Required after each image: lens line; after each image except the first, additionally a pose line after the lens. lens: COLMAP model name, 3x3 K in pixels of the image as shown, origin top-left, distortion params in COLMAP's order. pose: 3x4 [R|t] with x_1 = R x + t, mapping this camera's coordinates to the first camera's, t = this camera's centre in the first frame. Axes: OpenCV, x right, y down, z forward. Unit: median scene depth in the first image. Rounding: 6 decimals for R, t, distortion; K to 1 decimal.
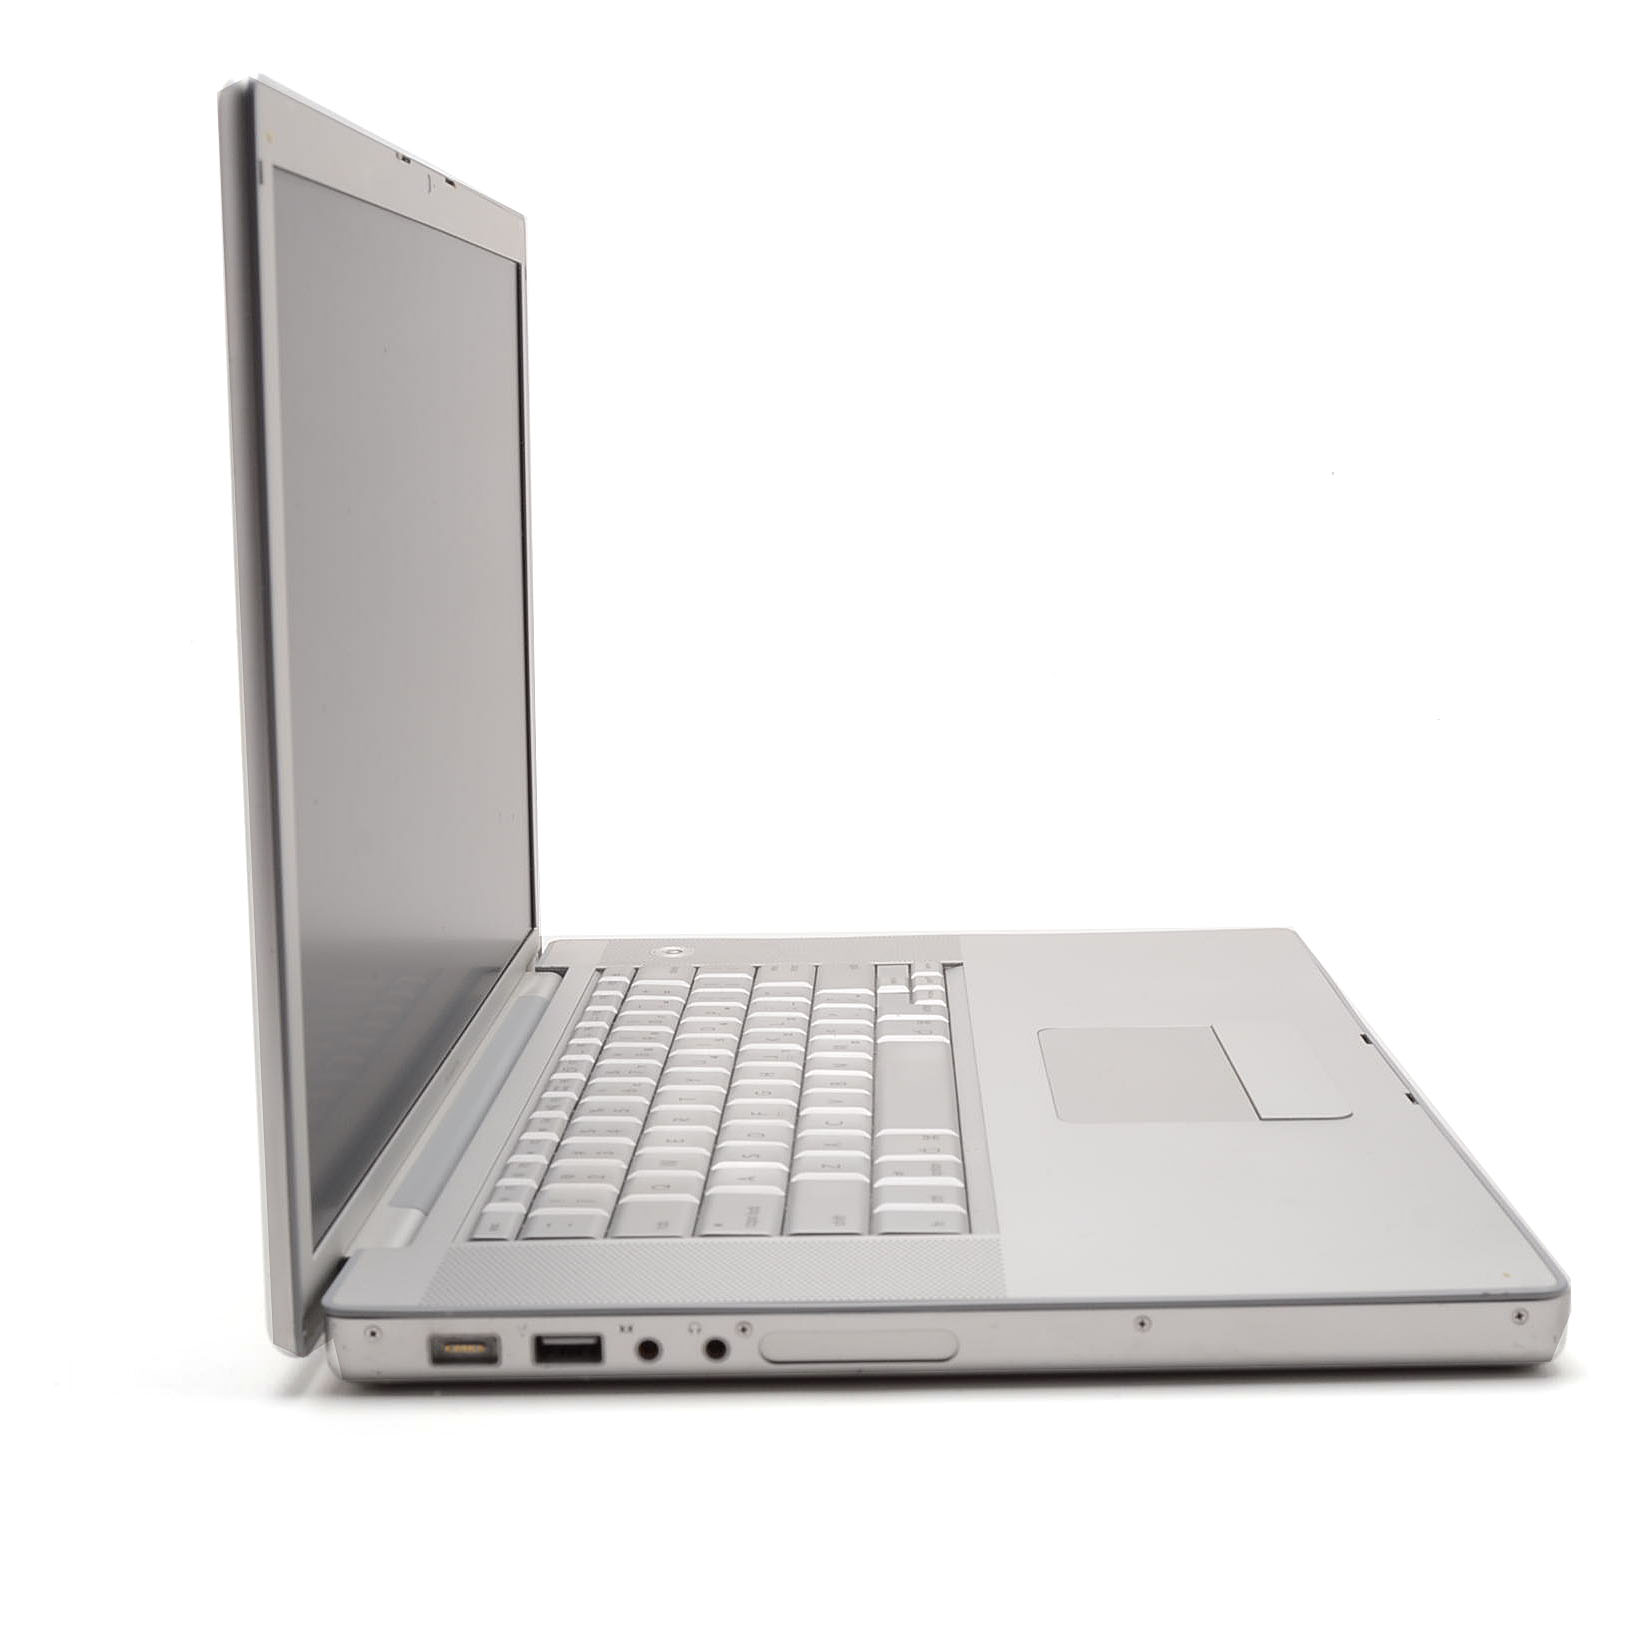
lens RADIAL K [[2725.5, 0, 816.0], [0, 2725.5, 816.0], [0, 0, 1]] dist [0.009028, 0.041326]
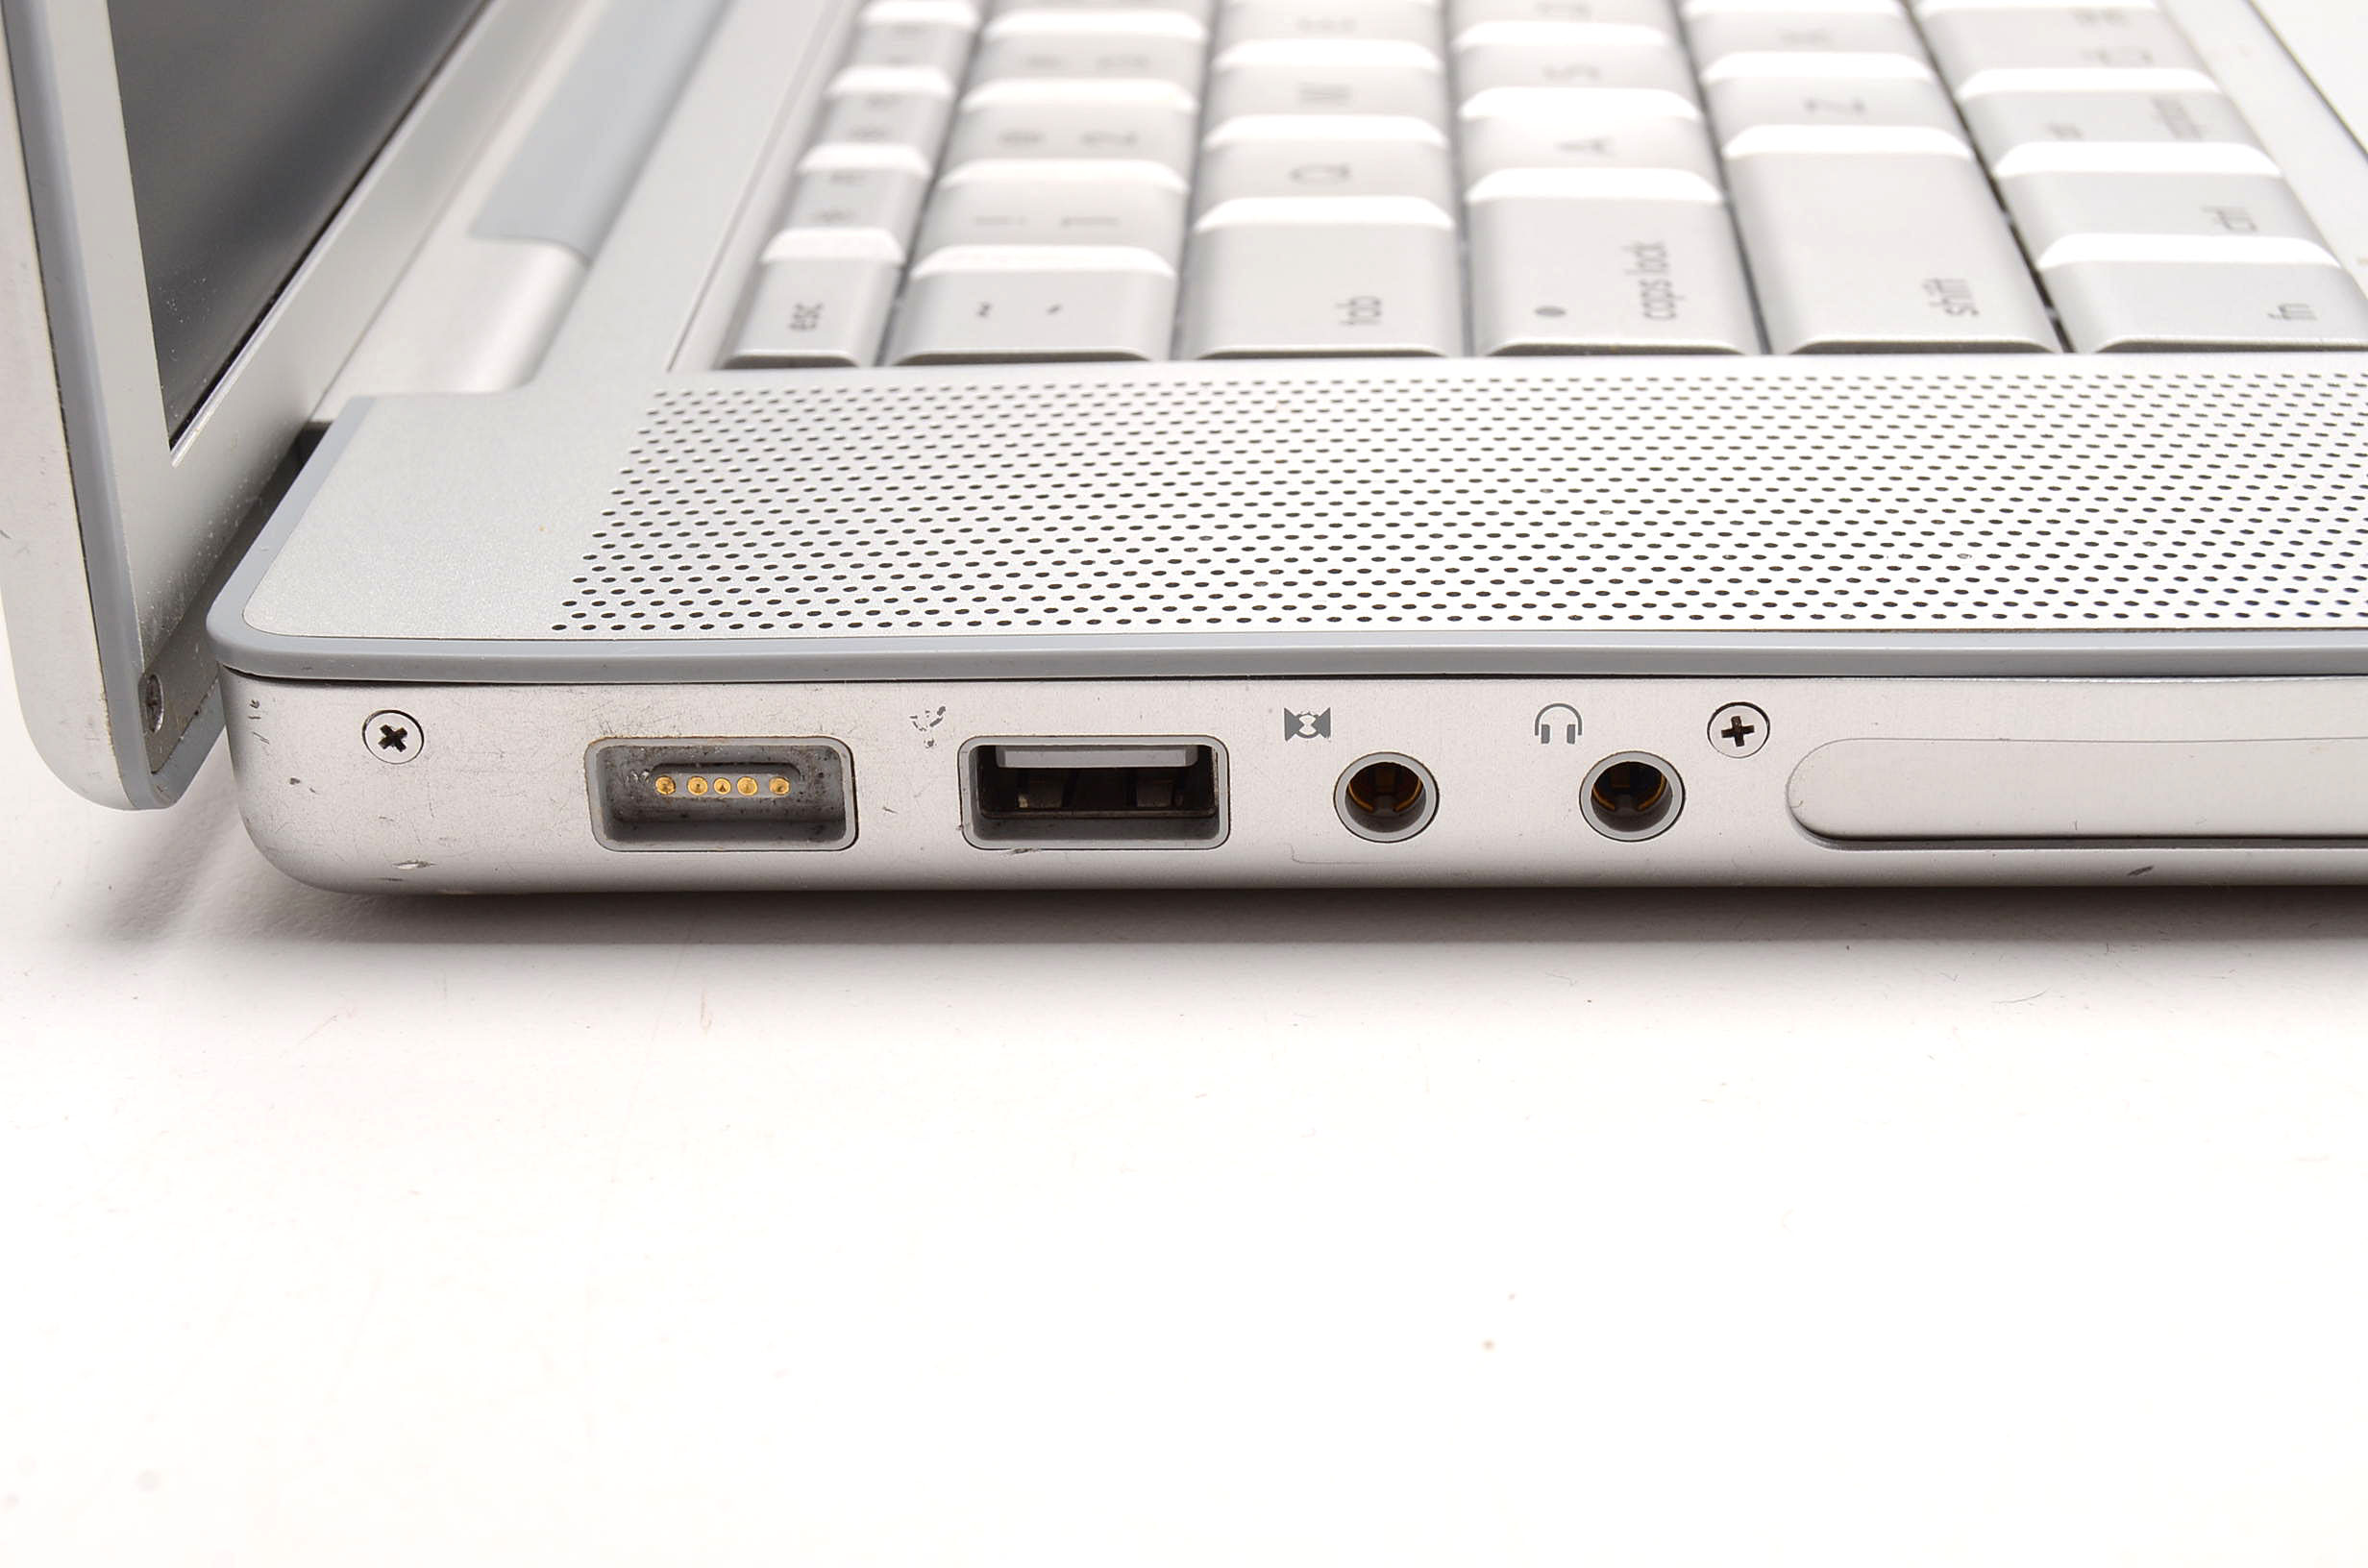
lens RADIAL K [[4331.9, 0, 1184.0], [0, 4331.9, 784.0], [0, 0, 1]] dist [-0.074418, -0.002128]
pose [[0.999837, 0.001215, -0.018007, -0.072328], [0.004120, 0.956009, 0.293309, 0.064053], [0.017571, -0.293335, 0.955848, 0.566290]]
